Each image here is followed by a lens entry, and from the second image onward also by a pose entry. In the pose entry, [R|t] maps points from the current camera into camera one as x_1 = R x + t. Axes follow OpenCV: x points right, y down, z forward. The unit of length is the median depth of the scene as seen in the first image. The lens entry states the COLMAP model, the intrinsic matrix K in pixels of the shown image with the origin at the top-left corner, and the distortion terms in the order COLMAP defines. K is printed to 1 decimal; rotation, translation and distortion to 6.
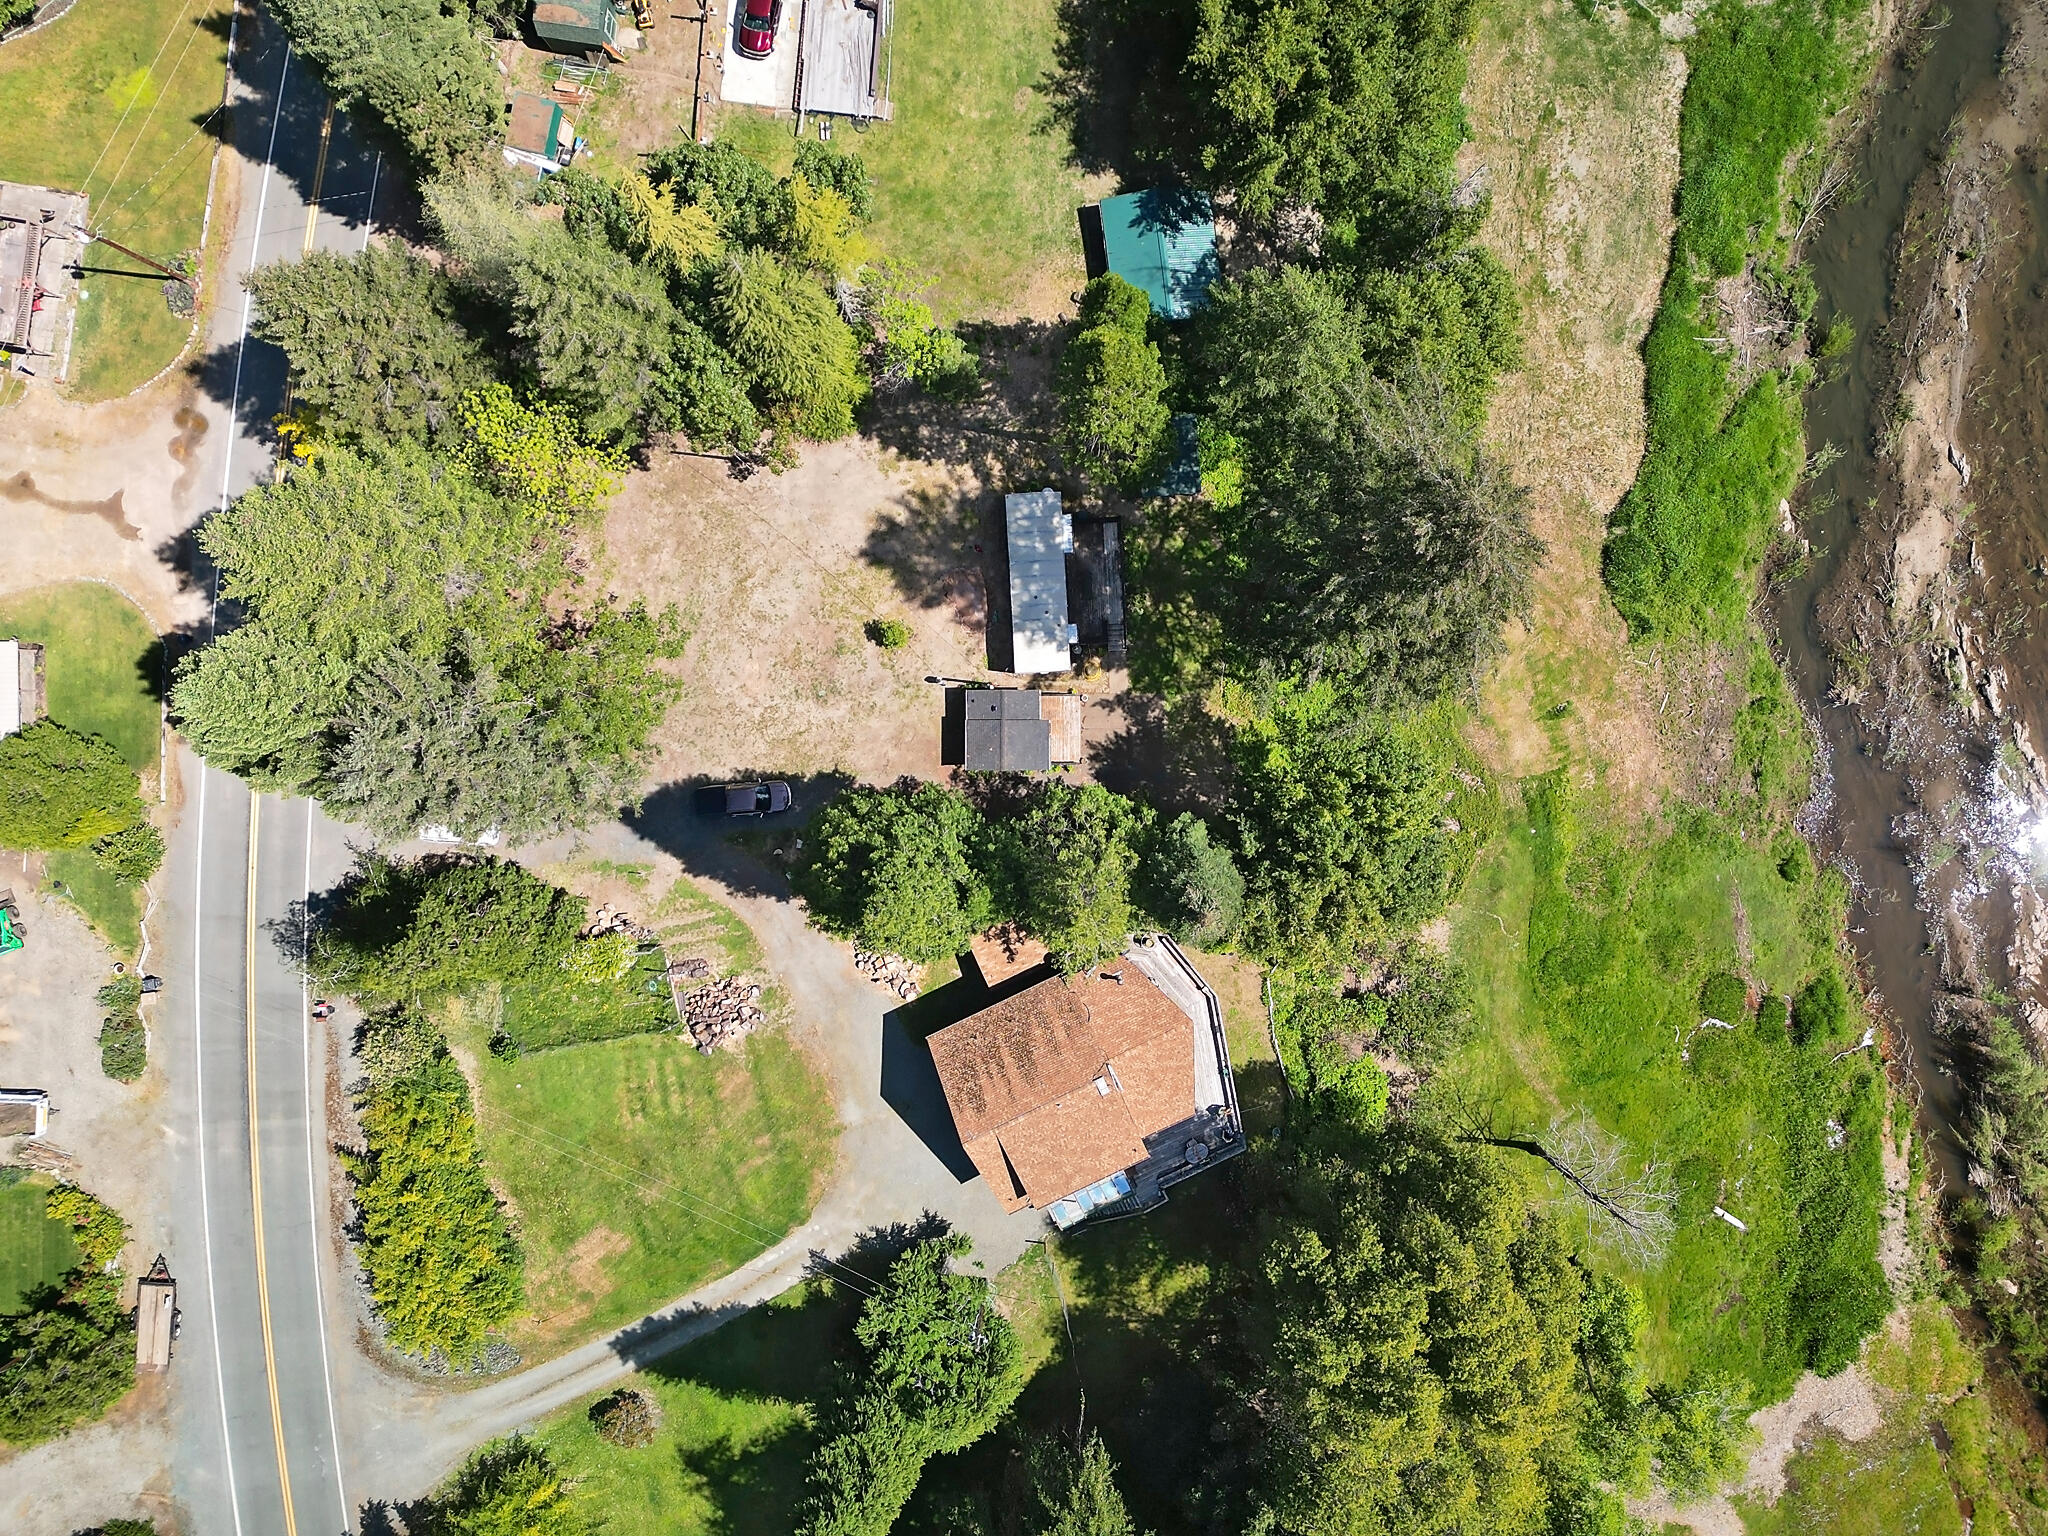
lens RADIAL K [[1428.2, 0, 1190.7], [0, 1428.2, 687.7], [0, 0, 1]] dist [0.087711, -0.088376]
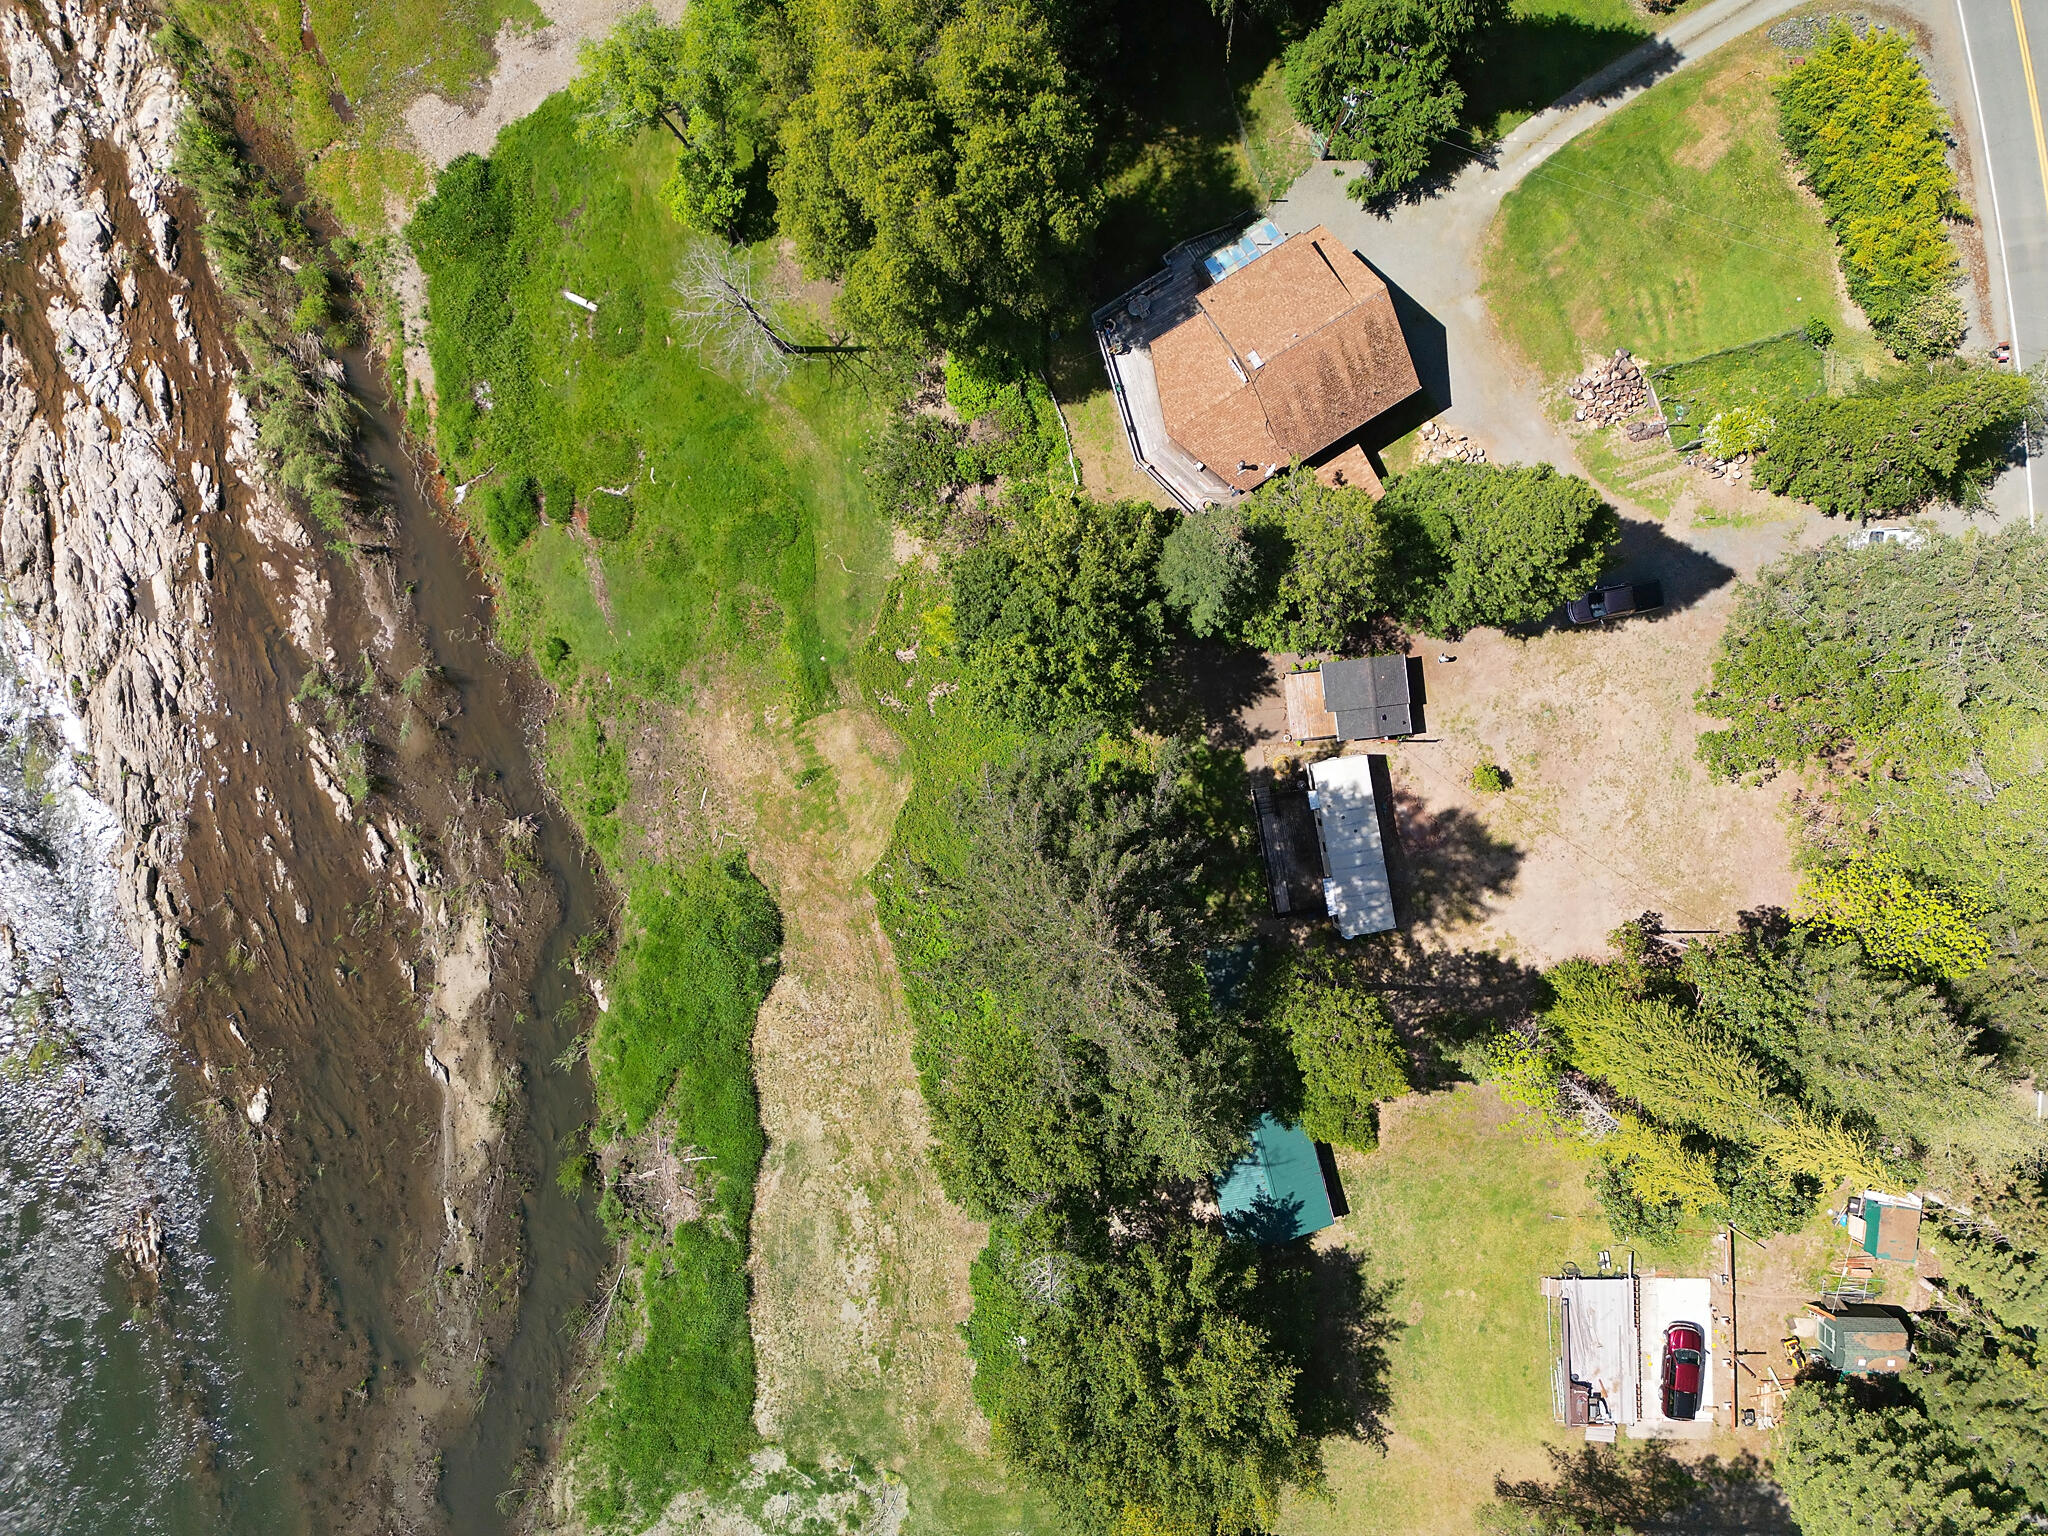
lens RADIAL K [[1407.4, 0, 1030.6], [0, 1407.4, 775.1], [0, 0, 1]] dist [0.080874, -0.081610]
pose [[-0.993508, 0.112839, -0.014496, 0.125694], [-0.112746, -0.993599, -0.007077, 0.009432], [-0.015202, -0.005397, 0.999870, -0.001684]]
